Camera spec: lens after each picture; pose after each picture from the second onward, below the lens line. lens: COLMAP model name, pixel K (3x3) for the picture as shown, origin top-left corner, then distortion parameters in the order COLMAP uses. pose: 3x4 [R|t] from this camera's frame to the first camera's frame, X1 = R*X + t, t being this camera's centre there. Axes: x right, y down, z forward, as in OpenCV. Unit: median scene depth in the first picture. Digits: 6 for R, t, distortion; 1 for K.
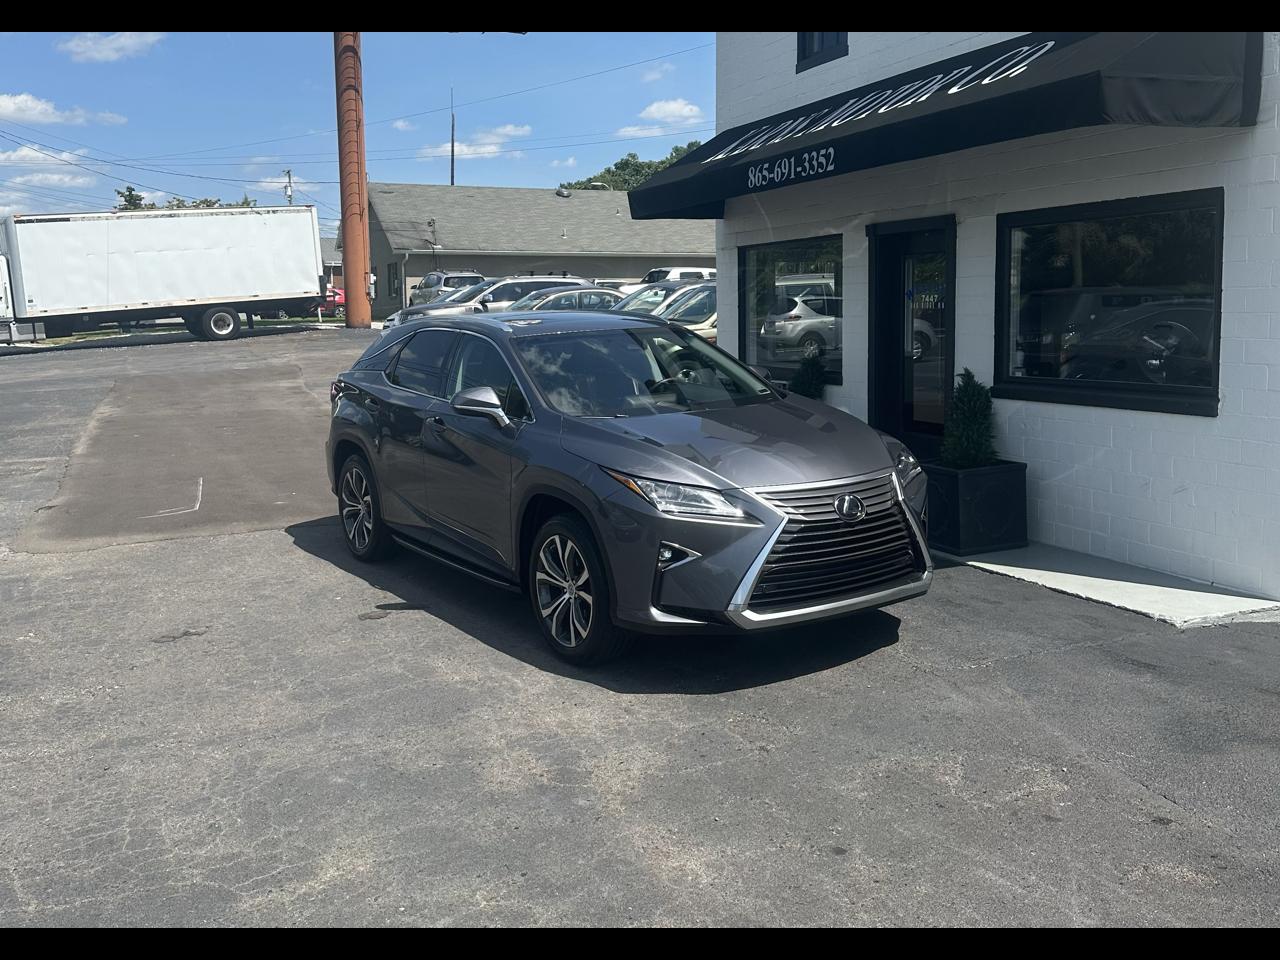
lens RADIAL K [[1233.8, 0, 621.9], [0, 1233.8, 413.1], [0, 0, 1]] dist [0.140101, -0.302868]
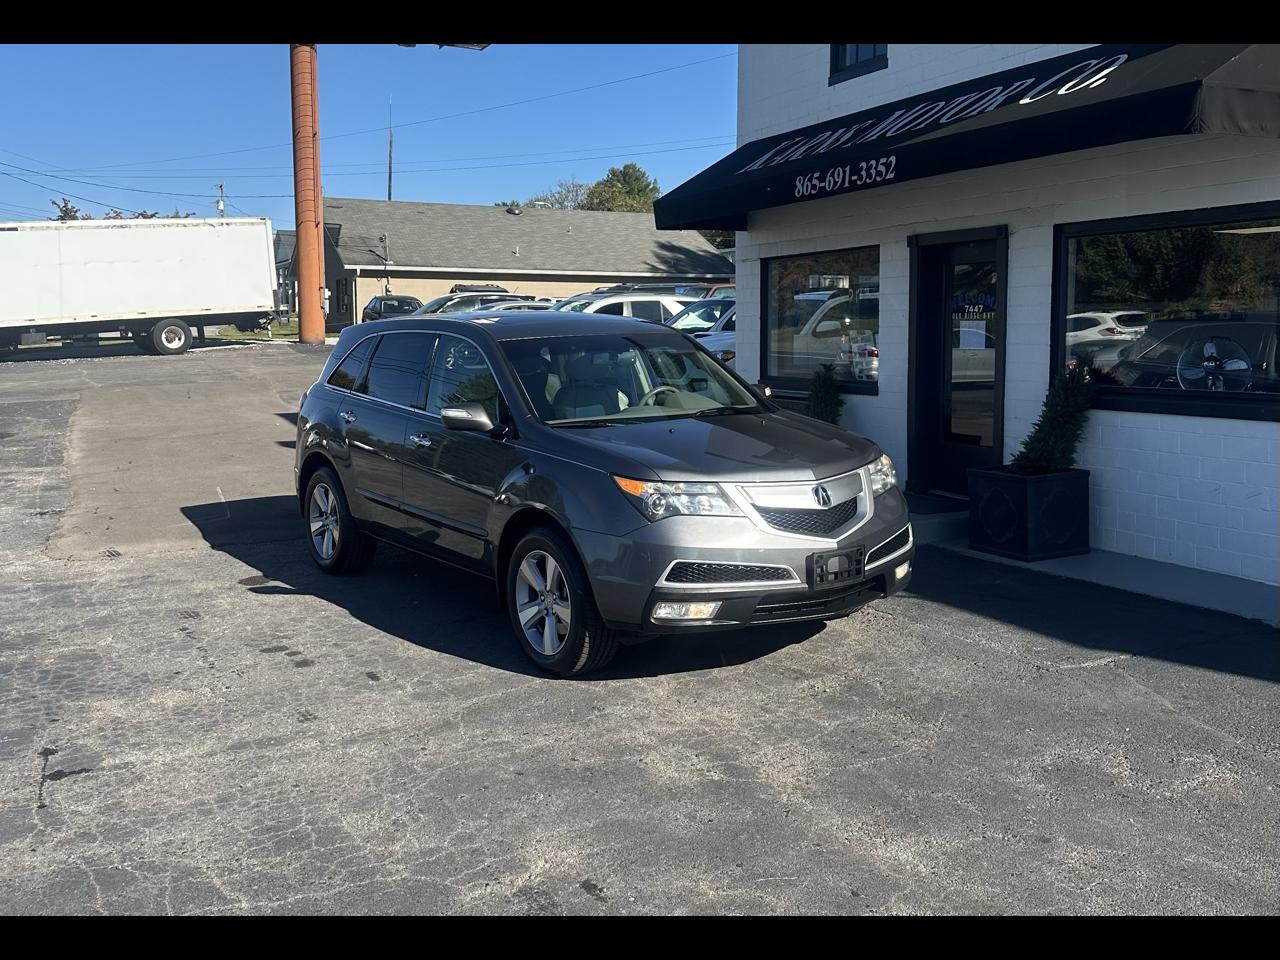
lens RADIAL K [[1236.1, 0, 616.1], [0, 1236.1, 420.9], [0, 0, 1]] dist [0.163758, -0.374372]
pose [[0.998754, 0.005815, 0.049574, -0.100069], [-0.005285, 0.999927, -0.010824, 0.012253], [-0.049634, 0.010548, 0.998712, 0.003150]]
